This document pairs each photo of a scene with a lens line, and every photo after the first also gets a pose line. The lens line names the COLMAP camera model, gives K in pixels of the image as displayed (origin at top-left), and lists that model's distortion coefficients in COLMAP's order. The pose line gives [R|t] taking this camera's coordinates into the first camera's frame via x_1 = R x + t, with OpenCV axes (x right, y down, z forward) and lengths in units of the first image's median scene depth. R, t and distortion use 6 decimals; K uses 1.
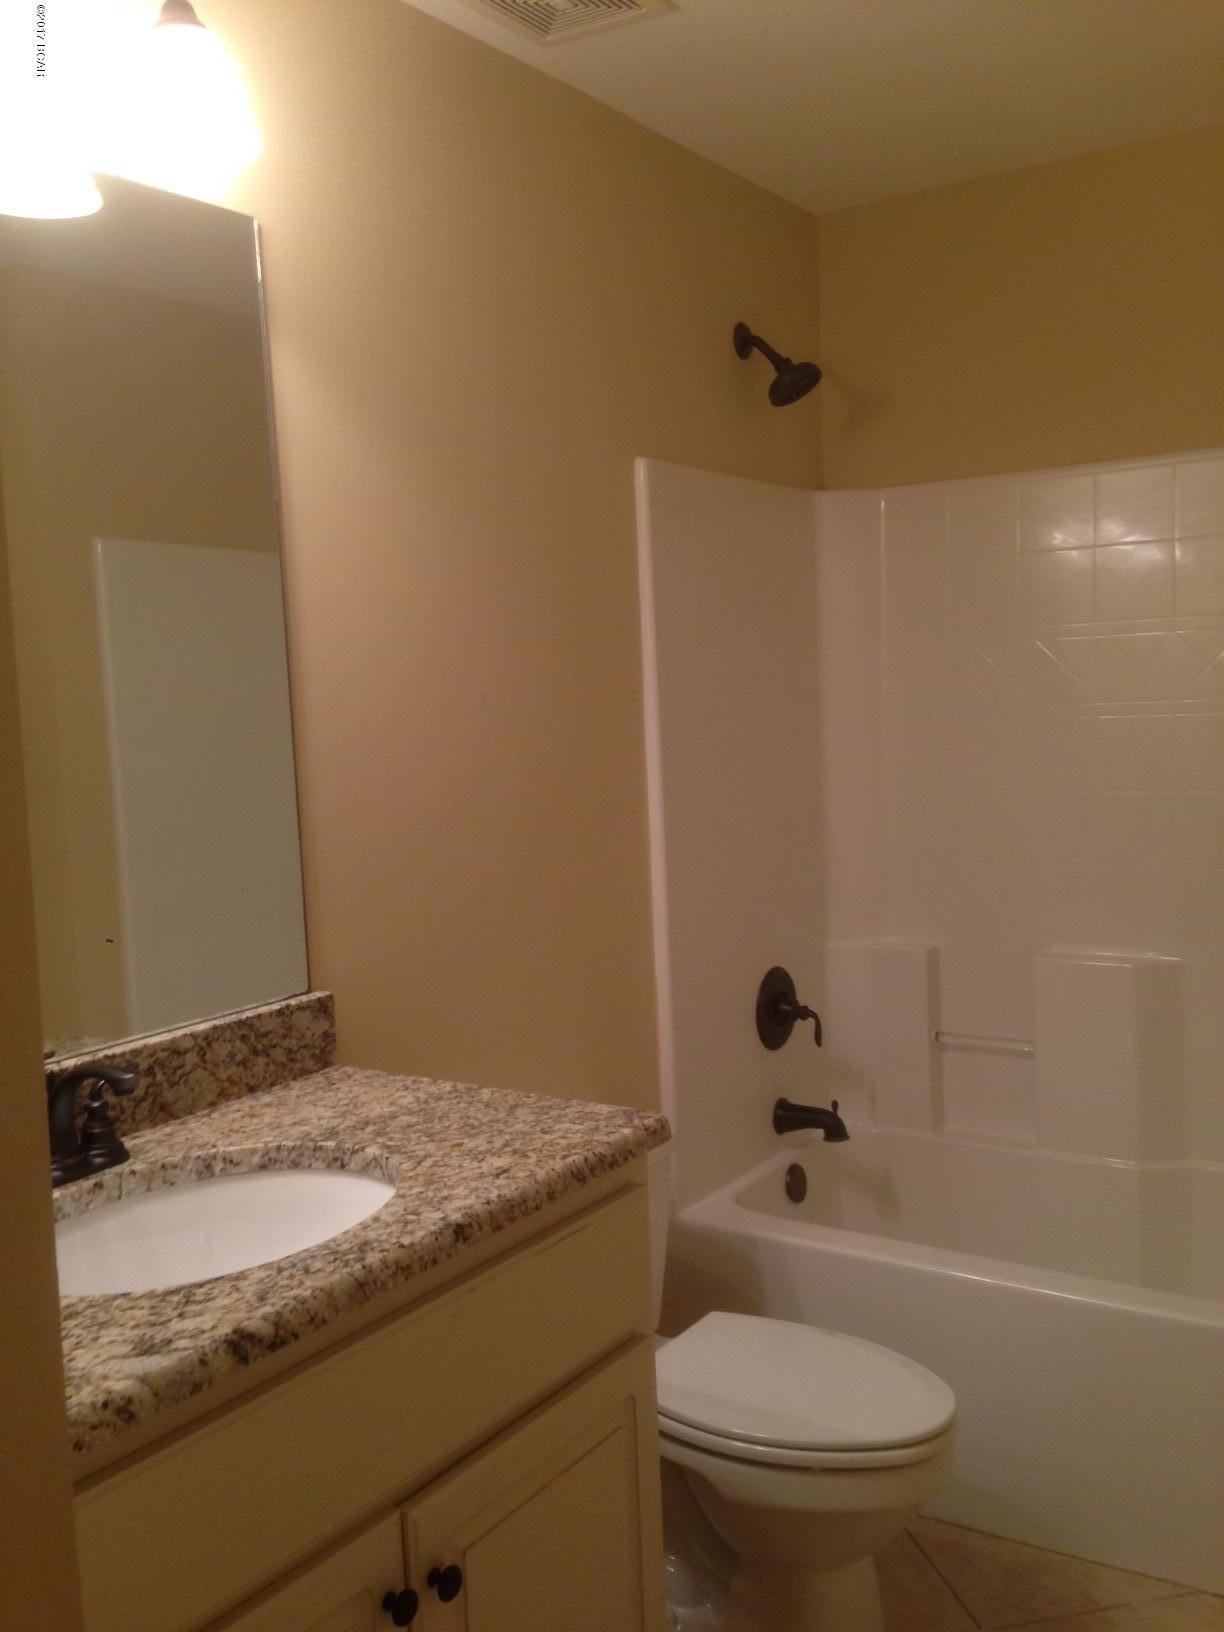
lens RADIAL K [[1507.6, 0, 614.2], [0, 1507.6, 813.3], [0, 0, 1]] dist [0.110465, -0.185125]
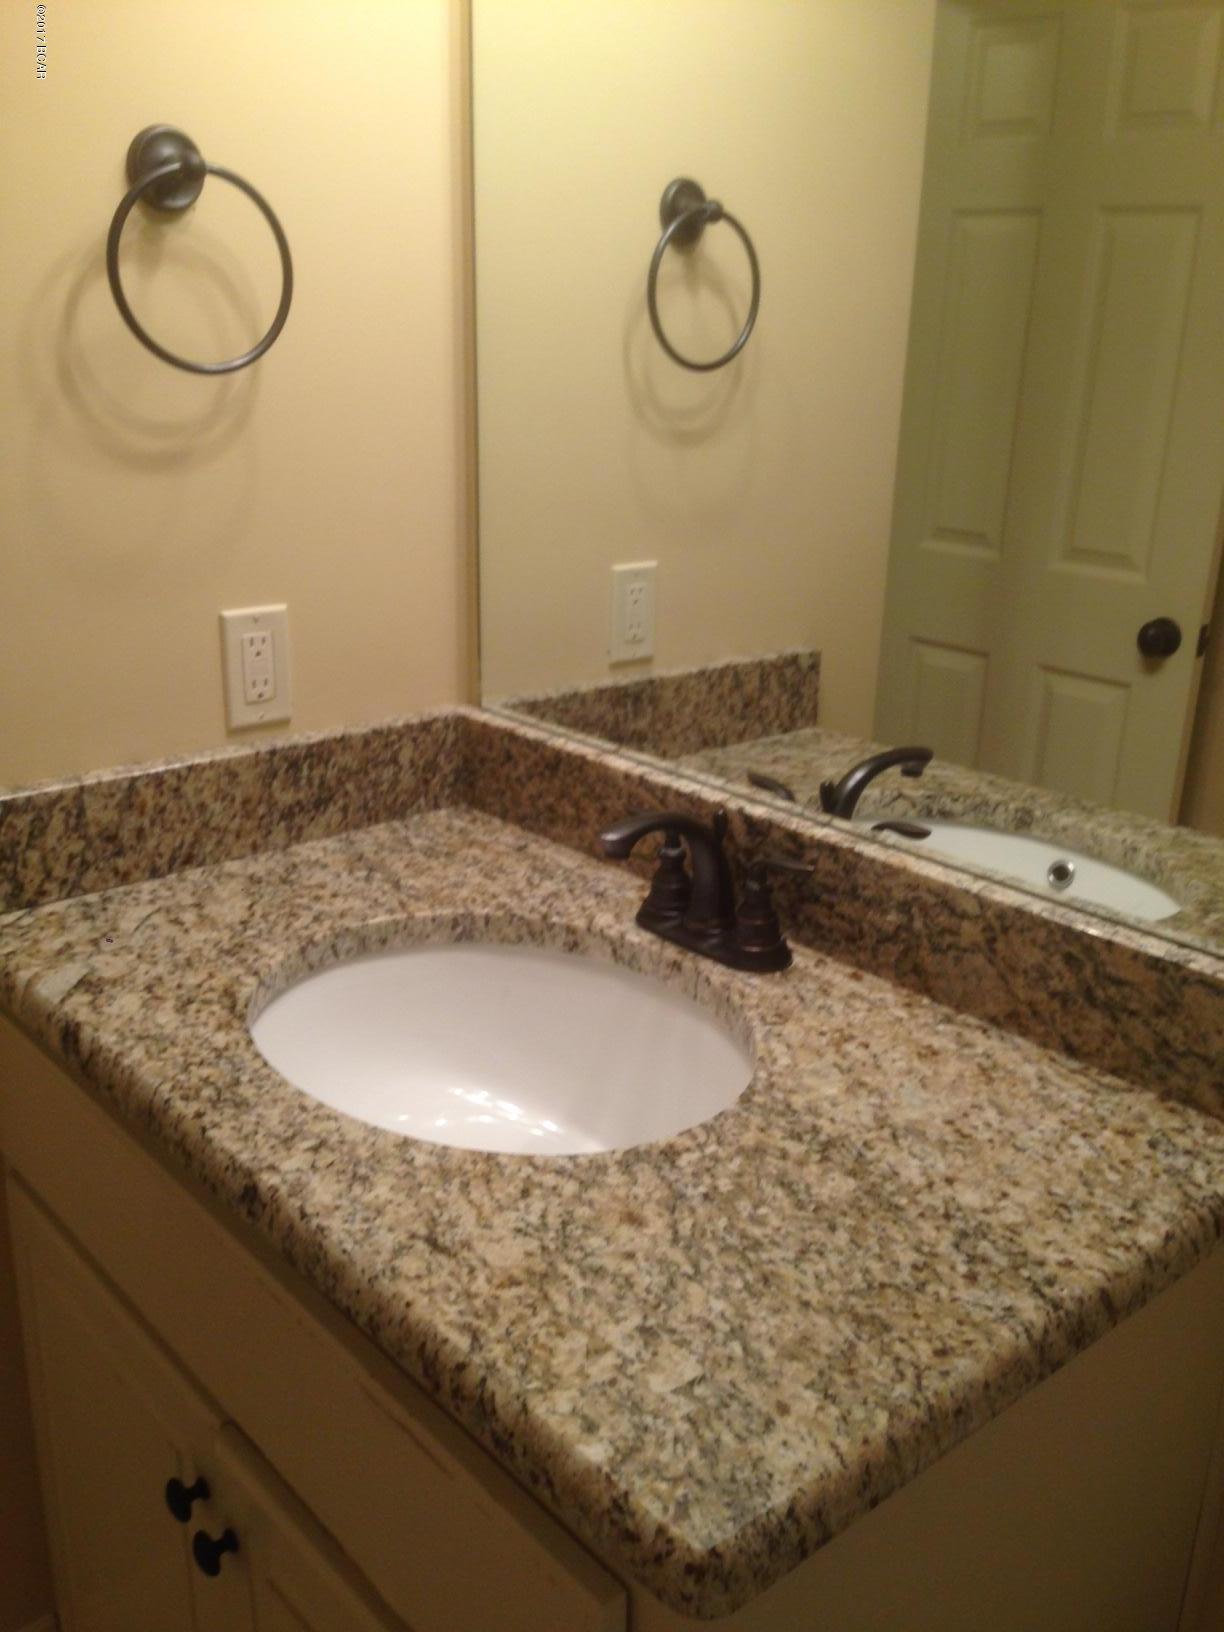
lens RADIAL K [[1507.6, 0, 614.2], [0, 1507.6, 813.3], [0, 0, 1]] dist [0.110465, -0.185125]
pose [[-0.267227, 0.345307, -0.899640, 0.327000], [-0.086476, 0.921232, 0.379281, -0.114536], [0.959746, 0.179152, -0.216317, 1.070260]]
